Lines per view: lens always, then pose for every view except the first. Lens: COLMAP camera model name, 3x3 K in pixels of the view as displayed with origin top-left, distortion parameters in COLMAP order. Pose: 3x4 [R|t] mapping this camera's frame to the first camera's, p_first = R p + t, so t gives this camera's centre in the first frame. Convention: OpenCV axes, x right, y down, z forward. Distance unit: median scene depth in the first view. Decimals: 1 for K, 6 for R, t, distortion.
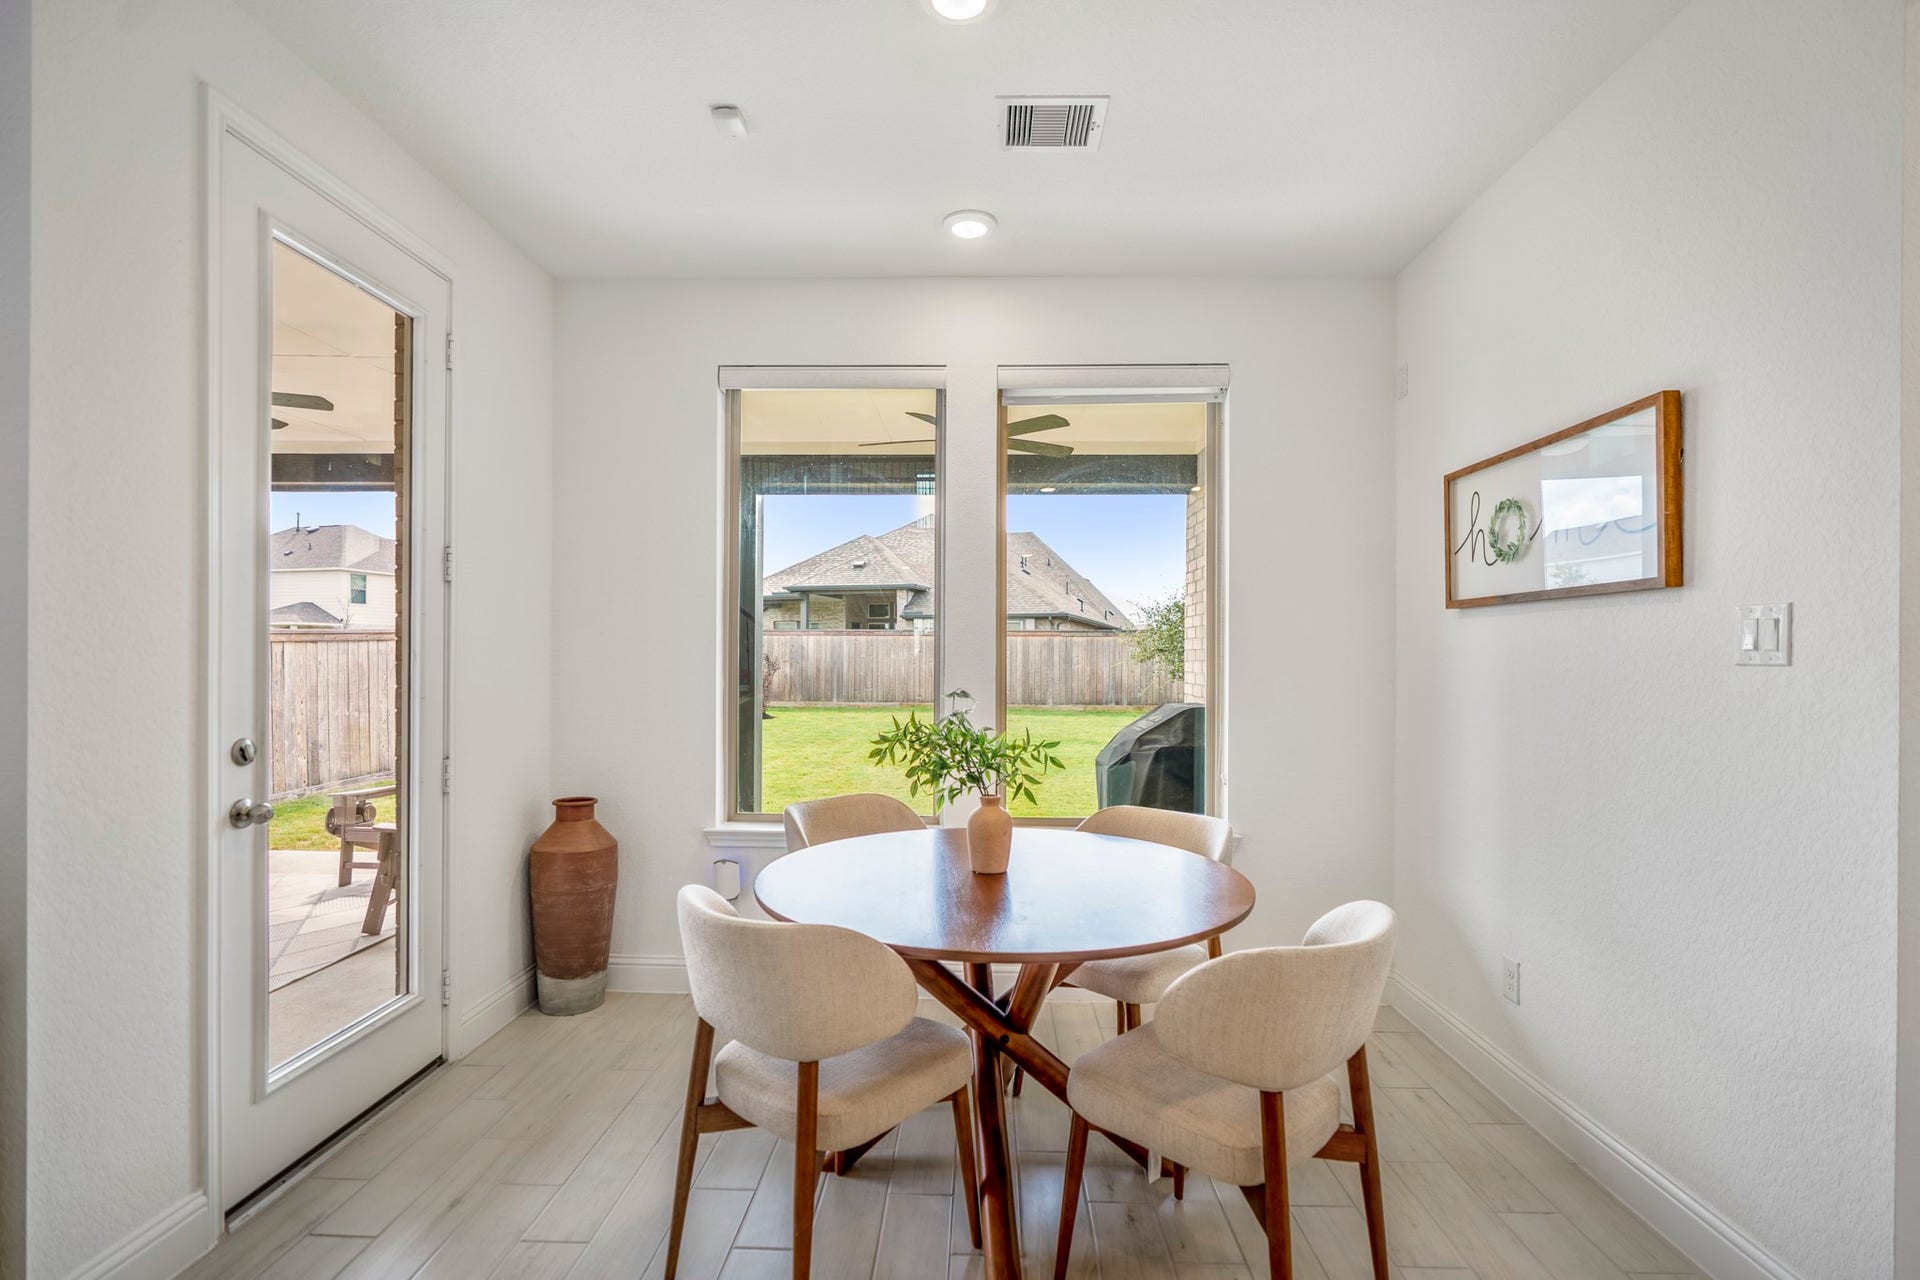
lens RADIAL K [[900.7, 0, 961.7], [0, 900.7, 659.5], [0, 0, 1]] dist [0.000485, 0.000077]
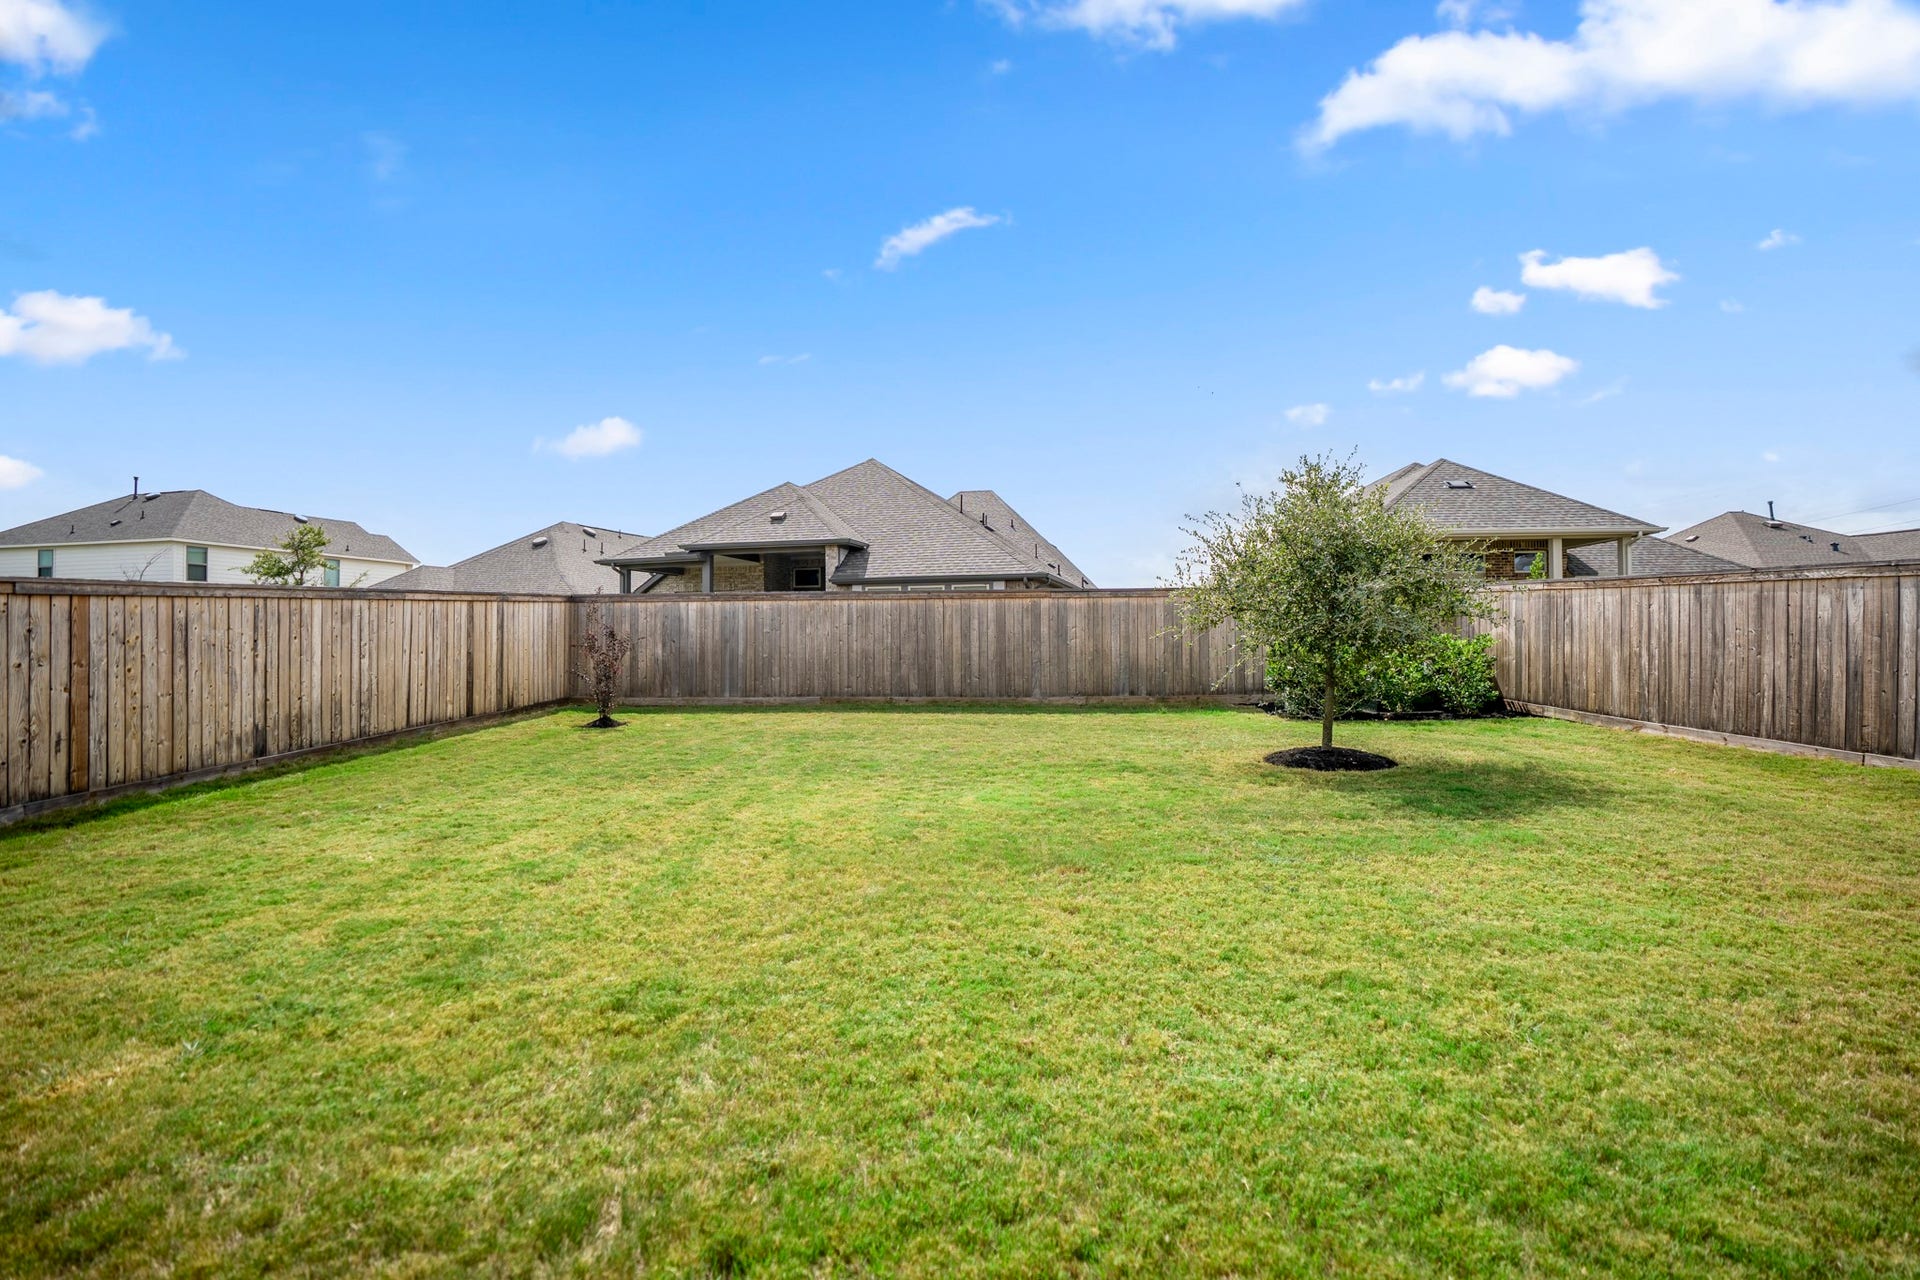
lens RADIAL K [[953.5, 0, 958.0], [0, 953.5, 642.5], [0, 0, 1]] dist [-0.027452, 0.000257]
pose [[0.998828, -0.012788, 0.046689, 0.003428], [0.012672, 0.999916, 0.002782, 0.005431], [-0.046721, -0.002187, 0.998906, 0.264707]]
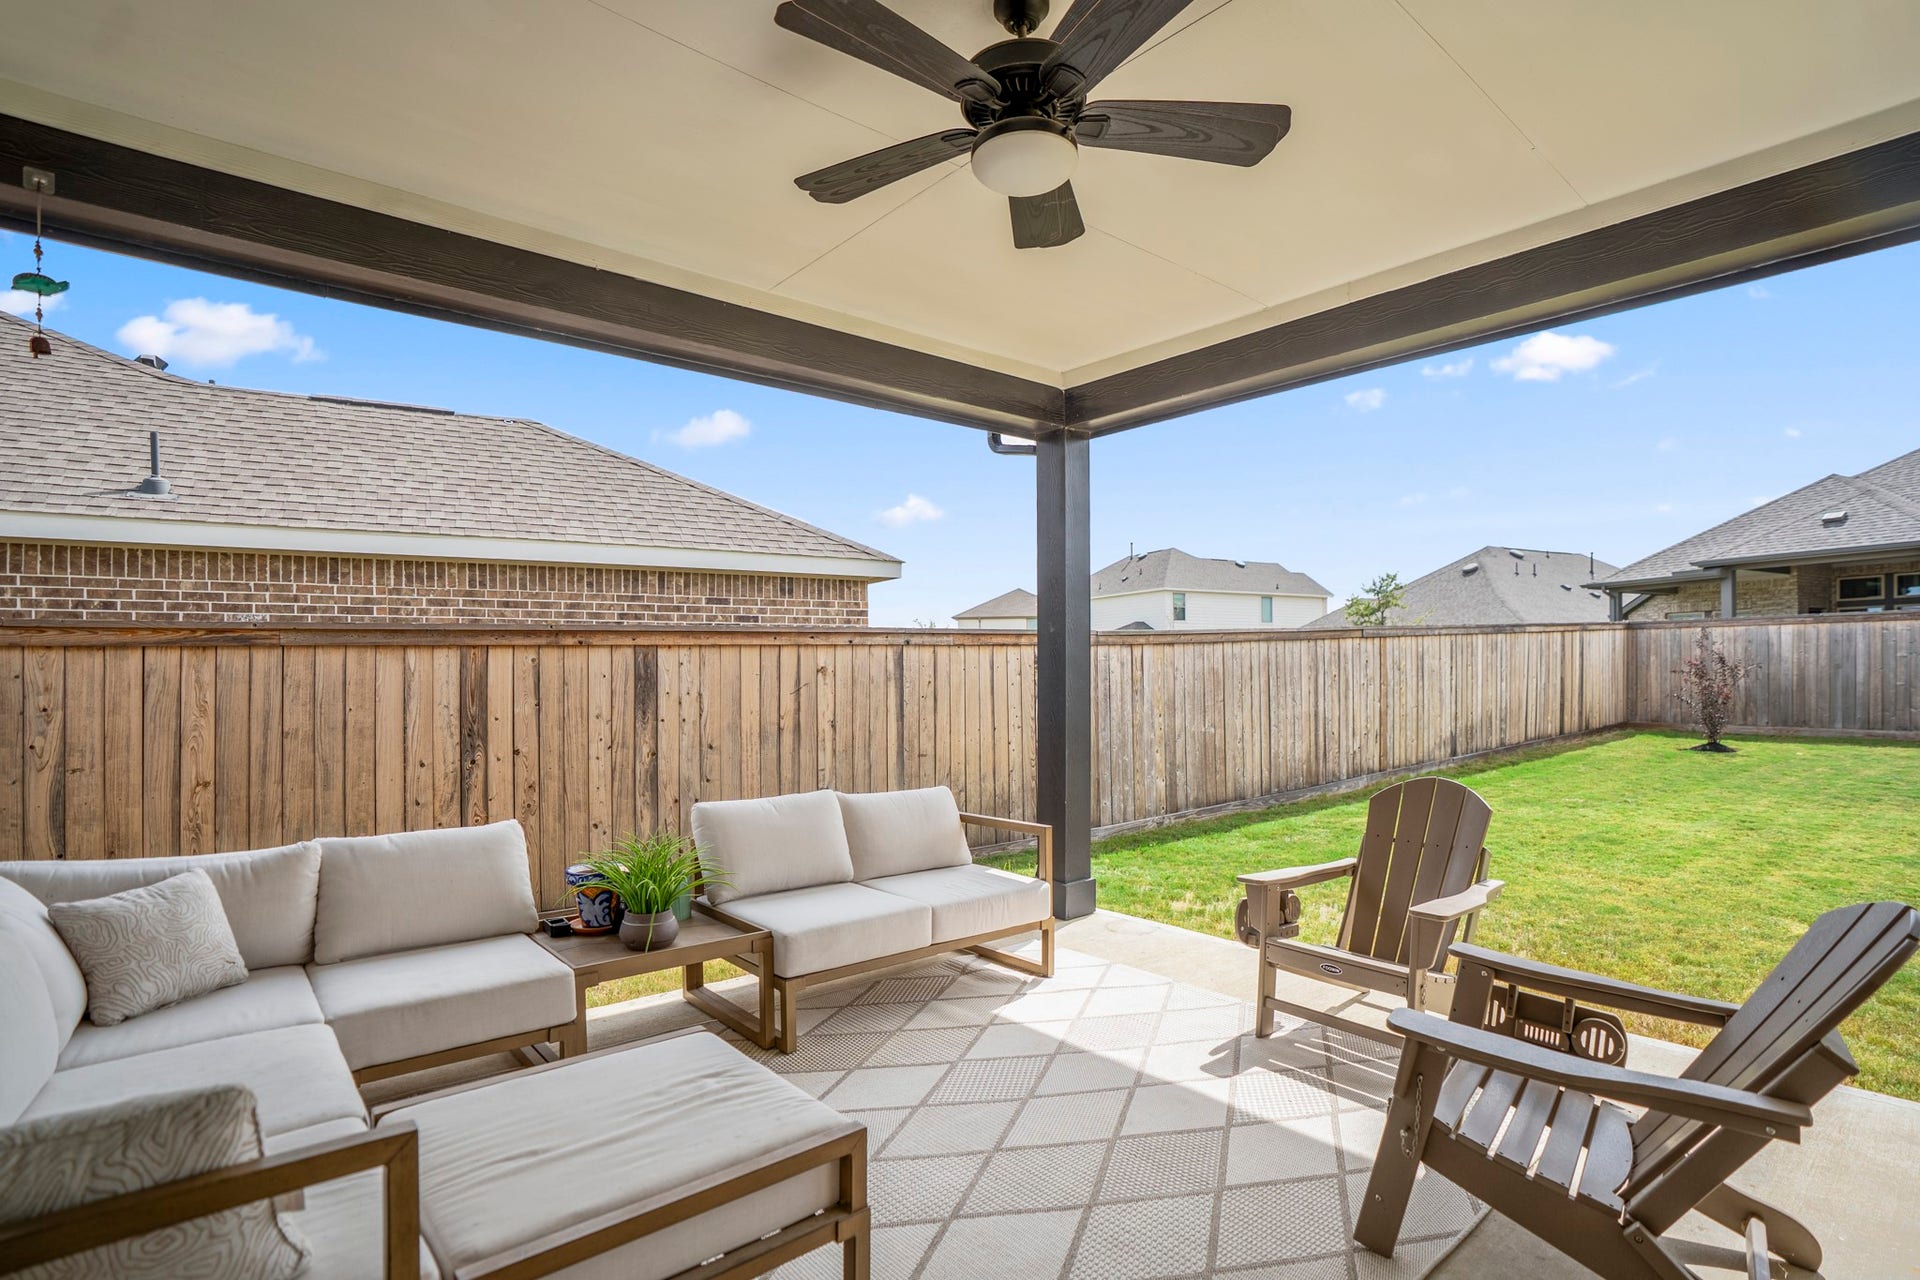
lens RADIAL K [[953.5, 0, 958.0], [0, 953.5, 642.5], [0, 0, 1]] dist [-0.027452, 0.000257]
pose [[0.686444, -0.032643, -0.726449, -0.091823], [0.010339, 0.999329, -0.035135, 0.003691], [0.727109, 0.016607, 0.686321, 0.107087]]
